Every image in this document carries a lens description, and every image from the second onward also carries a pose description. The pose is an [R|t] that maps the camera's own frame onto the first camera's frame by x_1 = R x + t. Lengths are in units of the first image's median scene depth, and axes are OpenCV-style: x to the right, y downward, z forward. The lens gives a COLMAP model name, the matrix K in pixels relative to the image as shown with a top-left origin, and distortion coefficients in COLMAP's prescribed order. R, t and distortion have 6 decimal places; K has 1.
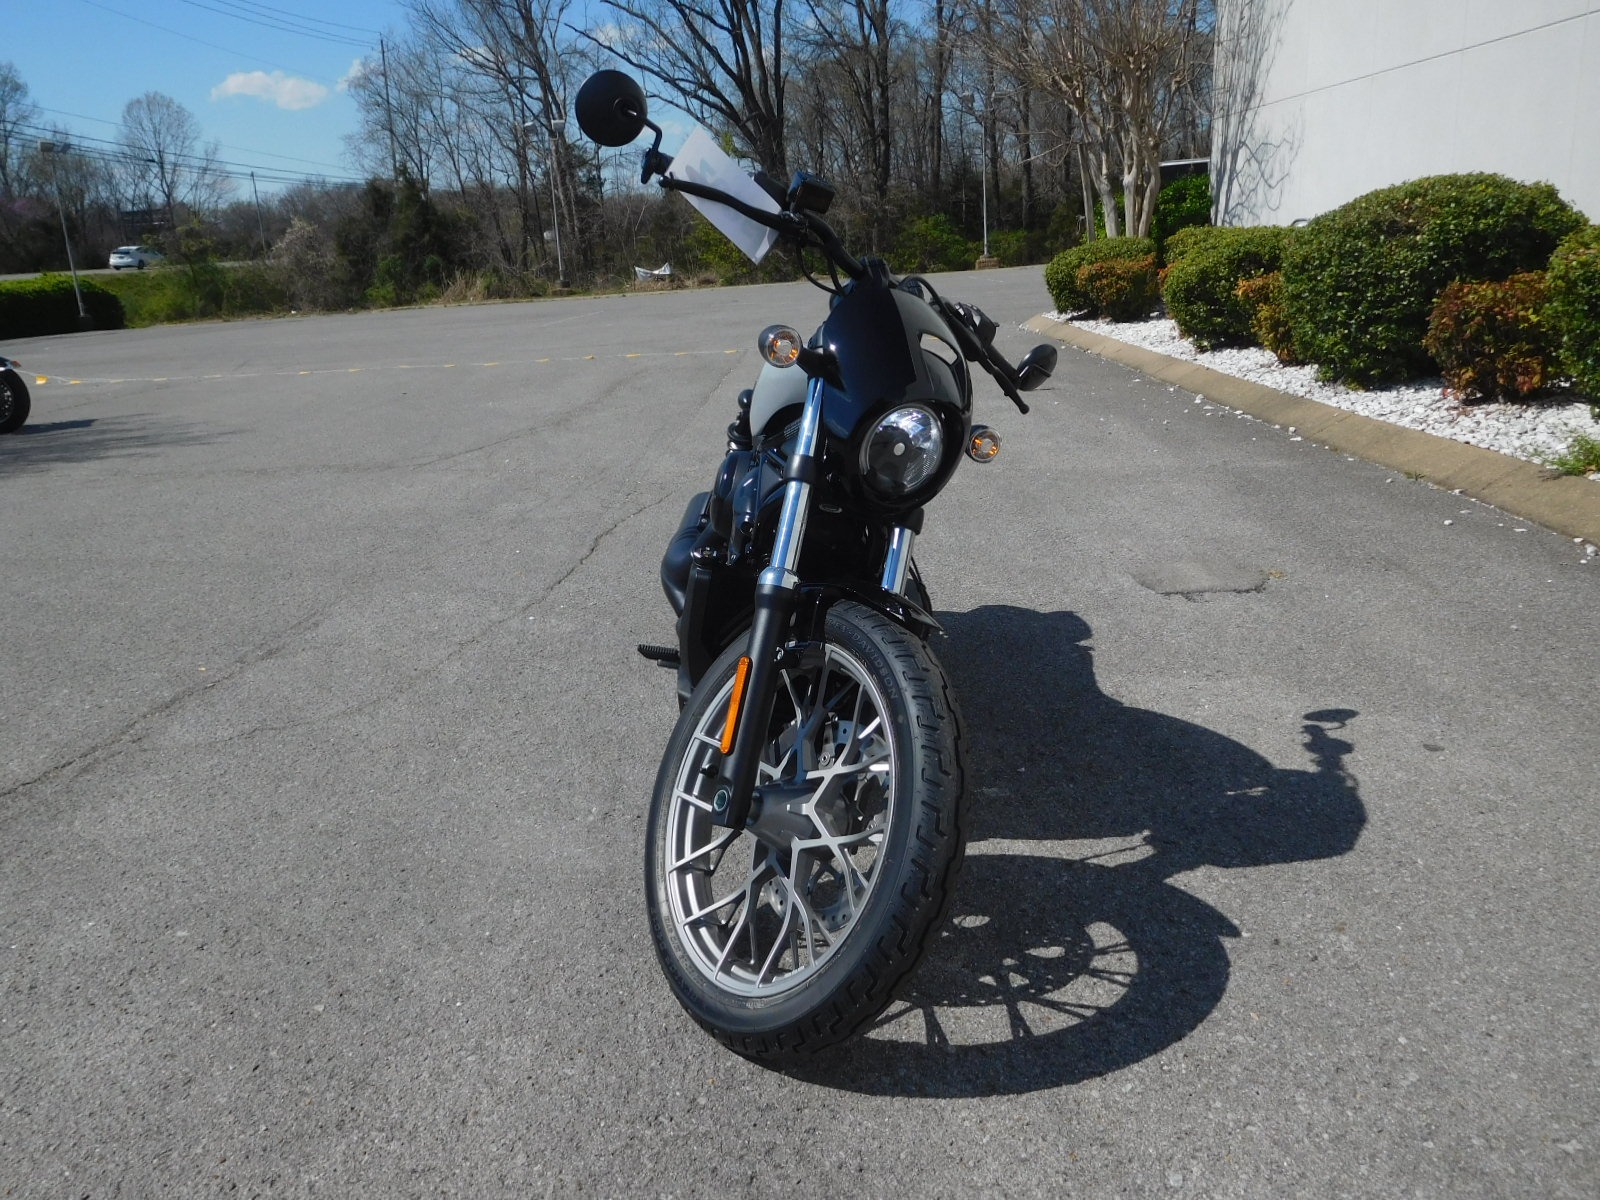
lens RADIAL K [[1224.5, 0, 821.9], [0, 1224.5, 603.0], [0, 0, 1]] dist [-0.005247, -0.000009]
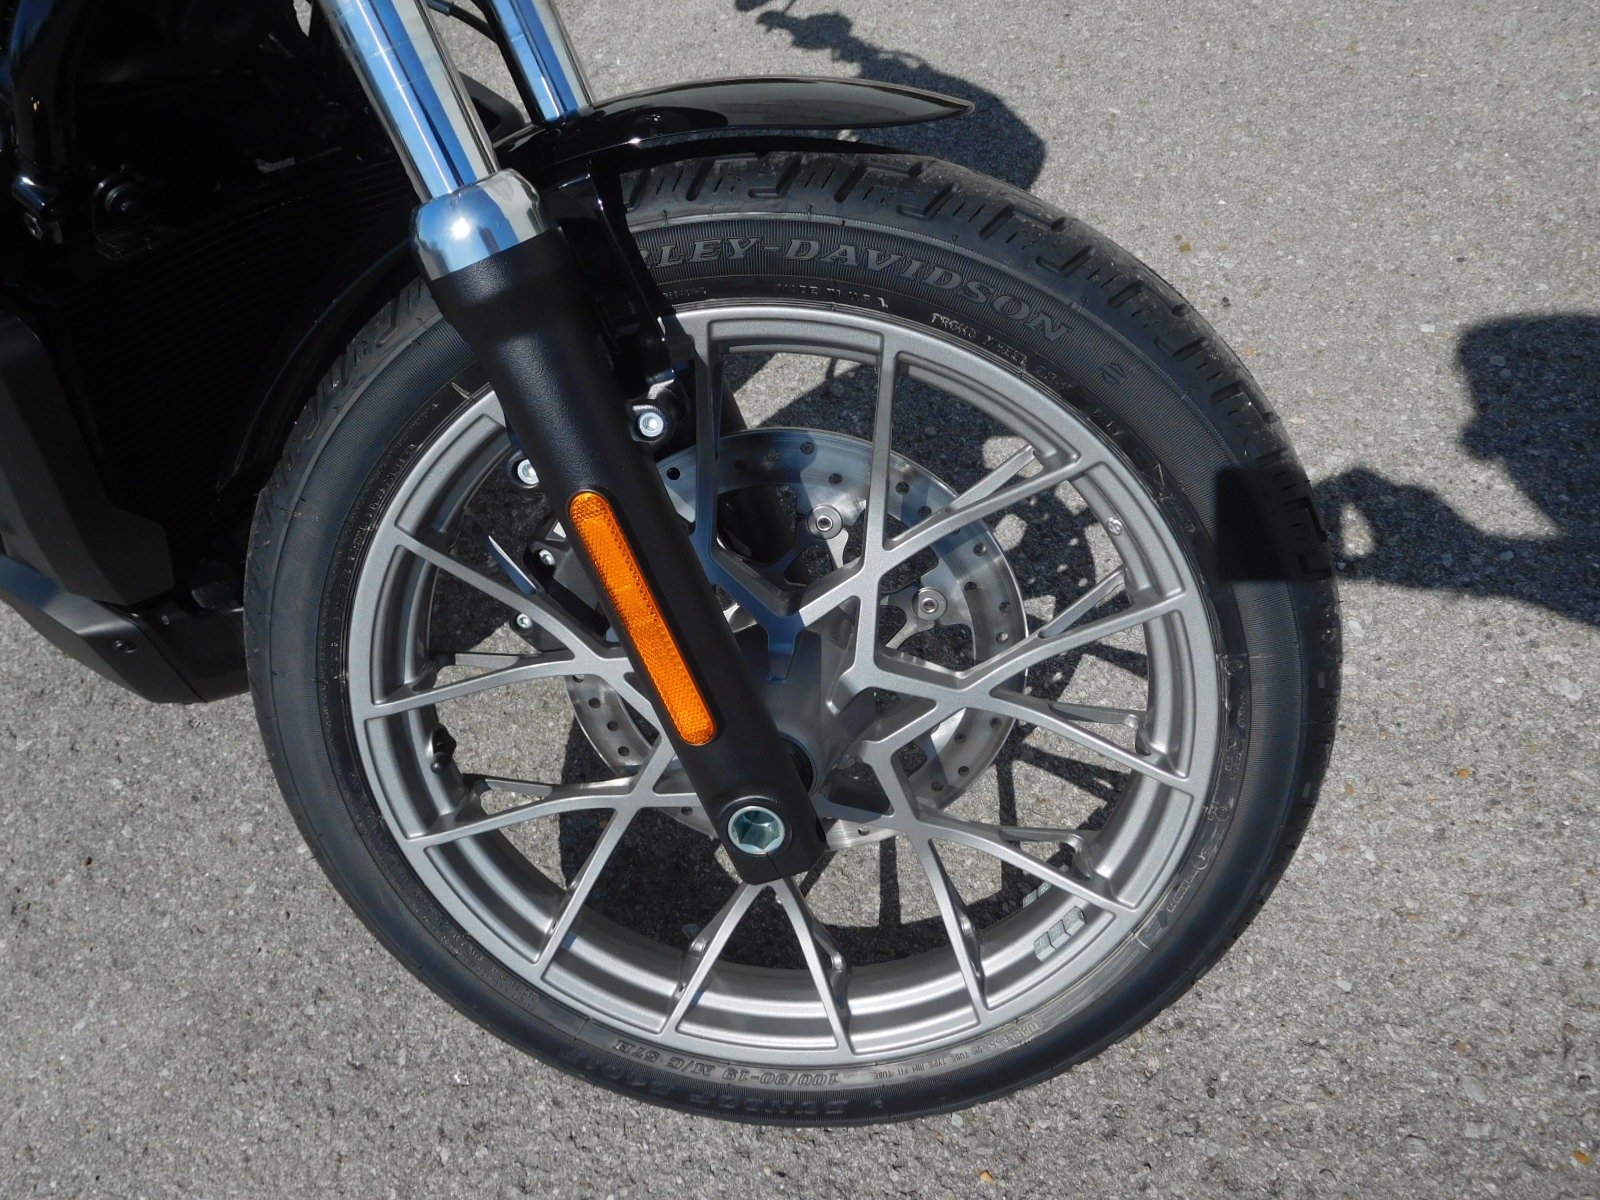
lens RADIAL K [[1224.5, 0, 821.9], [0, 1224.5, 603.0], [0, 0, 1]] dist [-0.005247, -0.000009]
pose [[0.566315, -0.682804, 0.461591, -0.108983], [0.362090, 0.709230, 0.604883, -0.060804], [-0.740391, -0.175417, 0.648884, 0.411637]]
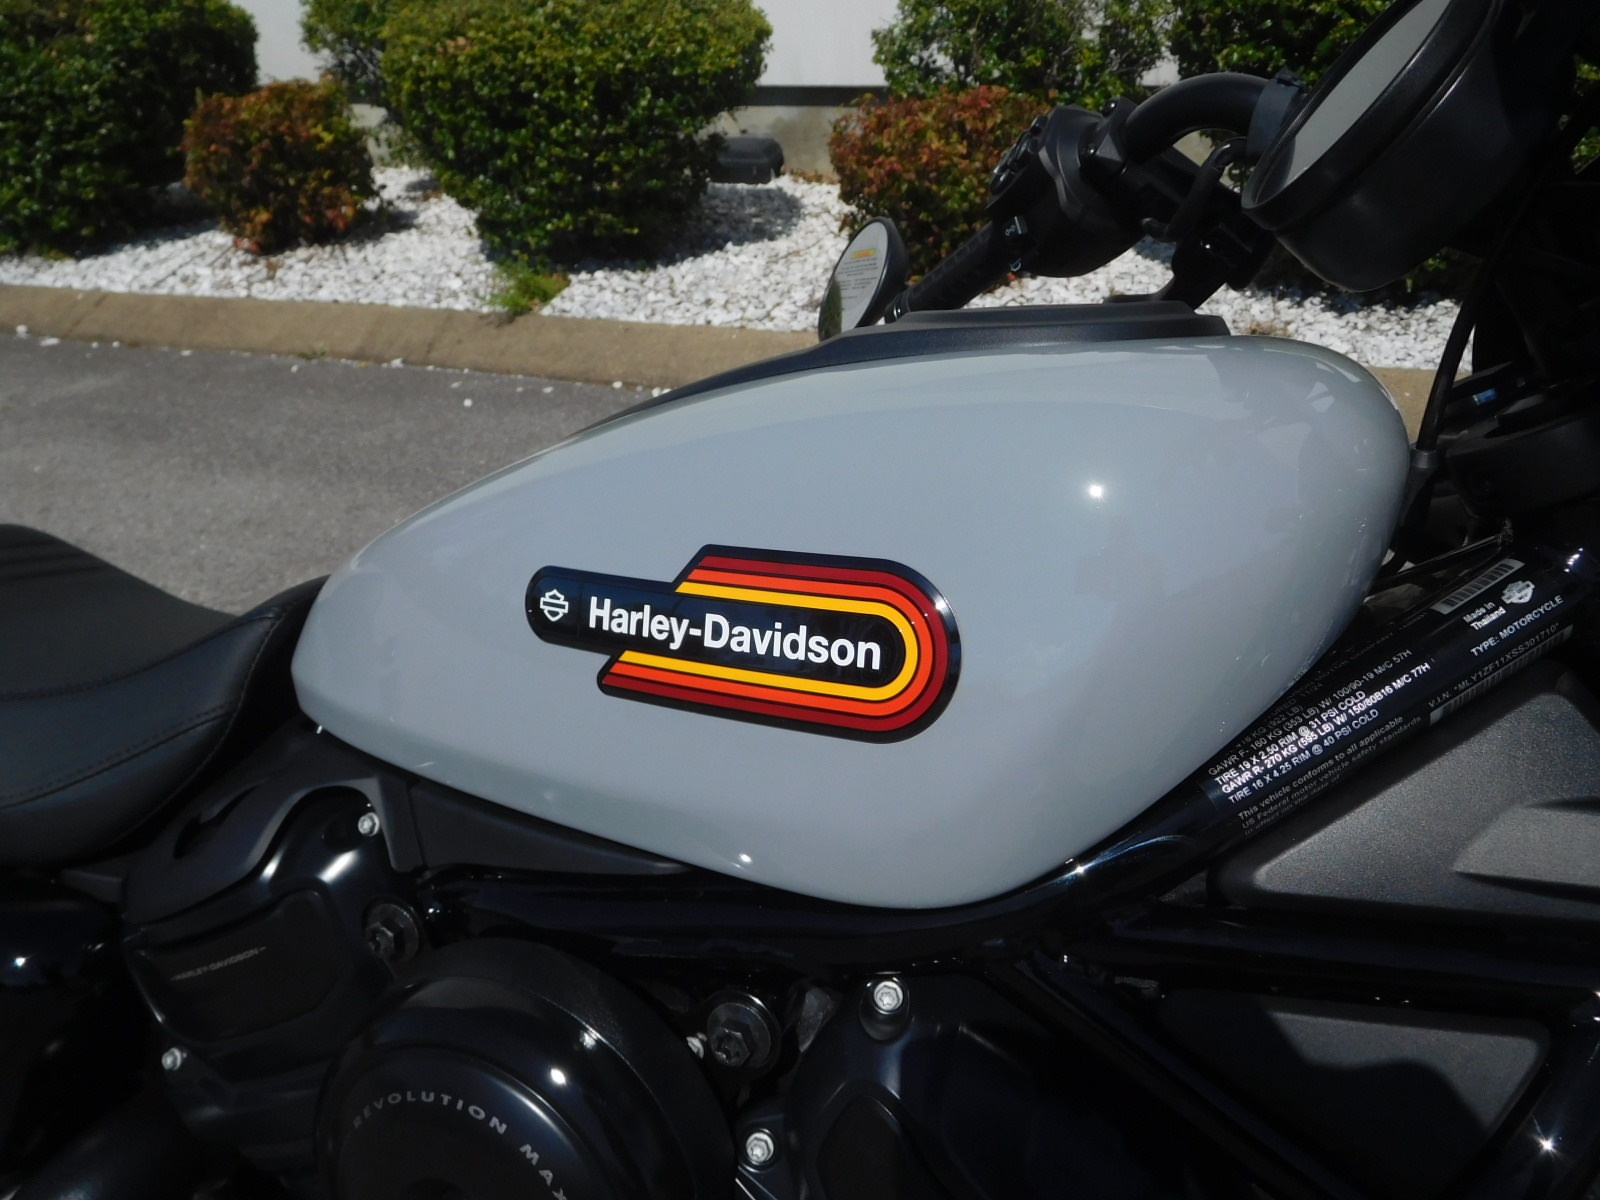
lens RADIAL K [[1193.7, 0, 800.0], [0, 1193.7, 600.0], [0, 0, 1]] dist [-0.004699, -0.005912]
pose [[0.392931, -0.385938, 0.834660, -0.135922], [0.273484, 0.915640, 0.294636, -0.165155], [-0.877959, 0.112495, 0.465331, 0.654427]]
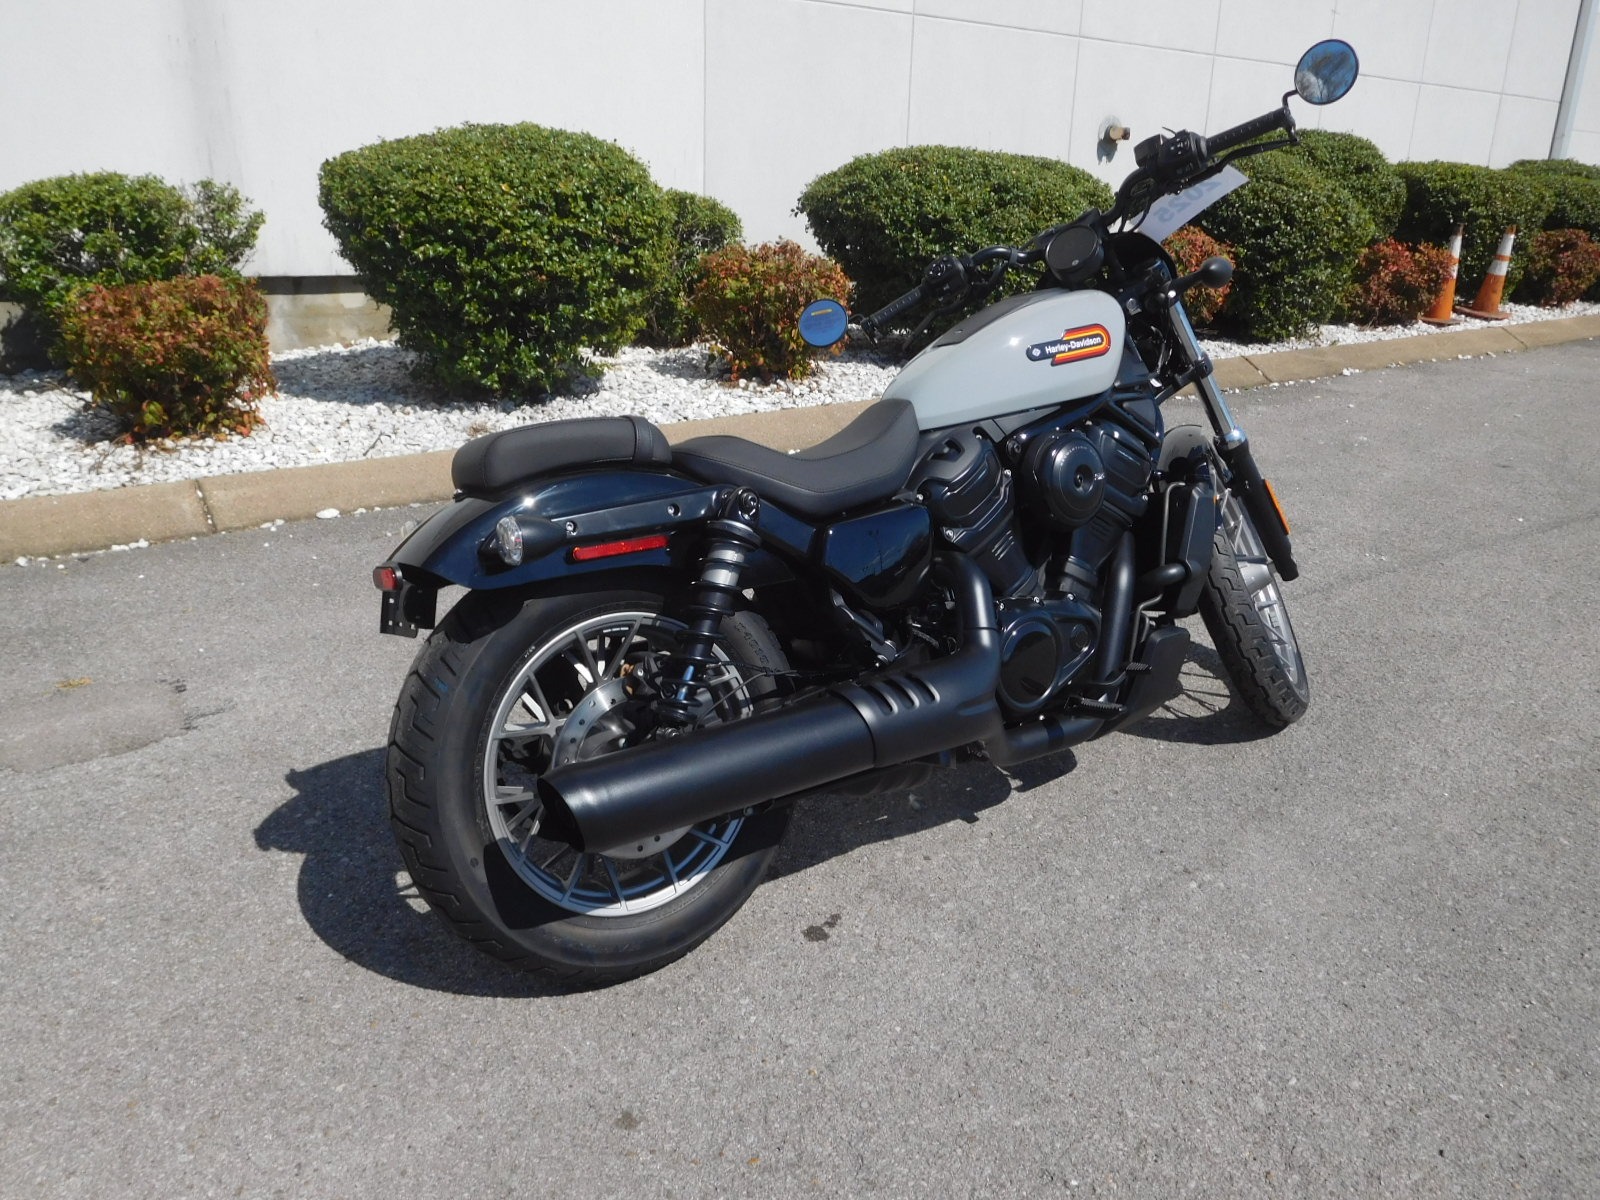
lens RADIAL K [[1183.3, 0, 800.0], [0, 1183.3, 600.0], [0, 0, 1]] dist [-0.003383, 0.000069]
pose [[-0.577936, -0.227692, 0.783675, -0.487831], [0.236995, 0.872077, 0.428153, -0.318113], [-0.780912, 0.433172, -0.450043, 1.190983]]
